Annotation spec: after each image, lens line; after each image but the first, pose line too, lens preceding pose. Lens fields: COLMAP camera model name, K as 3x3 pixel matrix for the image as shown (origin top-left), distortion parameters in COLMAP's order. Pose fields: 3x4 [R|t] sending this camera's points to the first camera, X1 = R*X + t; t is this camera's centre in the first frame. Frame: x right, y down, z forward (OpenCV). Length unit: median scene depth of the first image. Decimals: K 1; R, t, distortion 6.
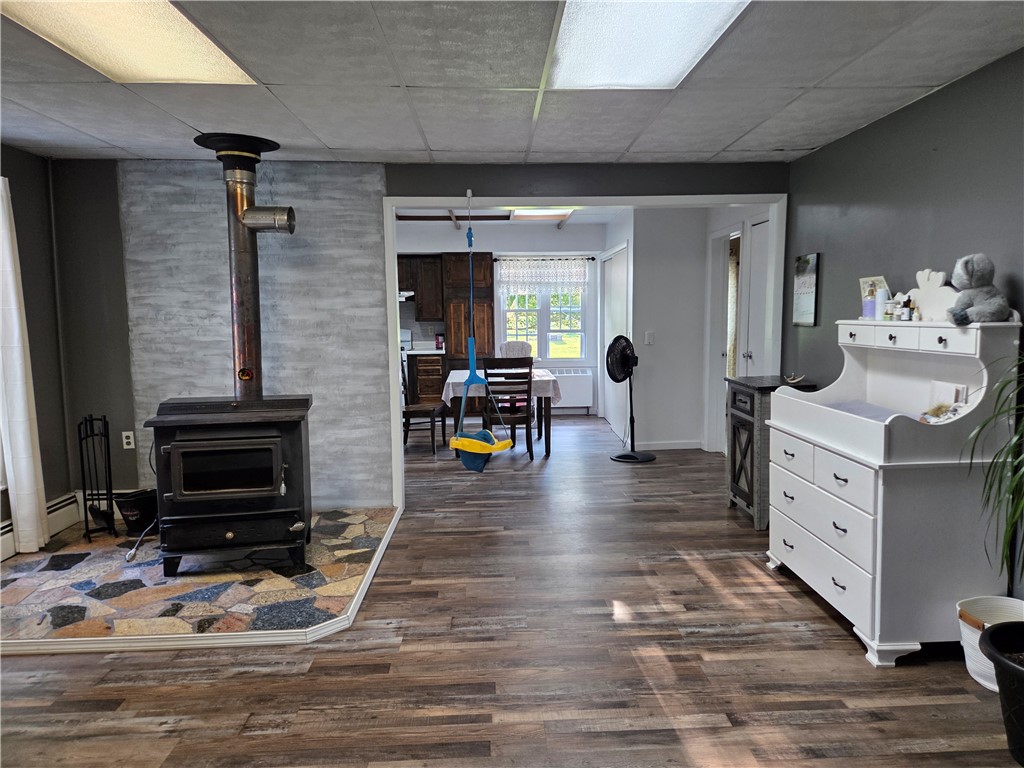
lens RADIAL K [[690.4, 0, 514.6], [0, 690.4, 383.4], [0, 0, 1]] dist [0.049178, -0.022606]
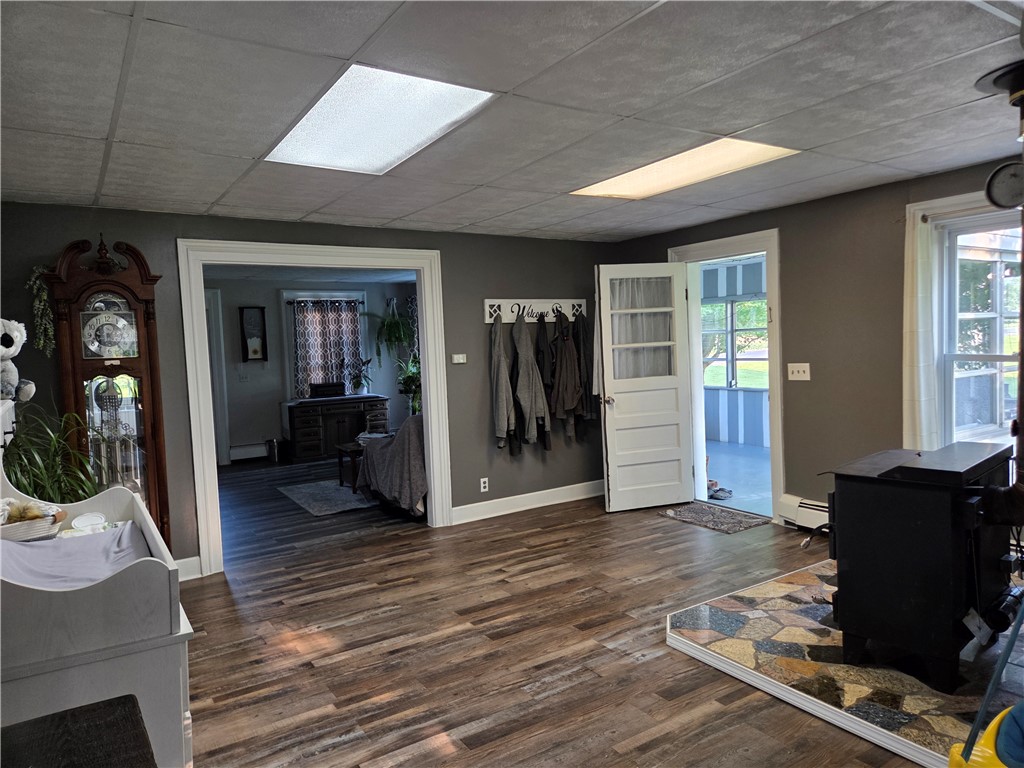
lens RADIAL K [[690.4, 0, 510.9], [0, 690.4, 381.7], [0, 0, 1]] dist [0.049178, -0.022606]
pose [[-0.856537, 0.070495, -0.511248, 0.501368], [-0.009788, 0.988230, 0.152664, -0.211966], [0.515992, 0.135767, -0.845766, 1.802994]]
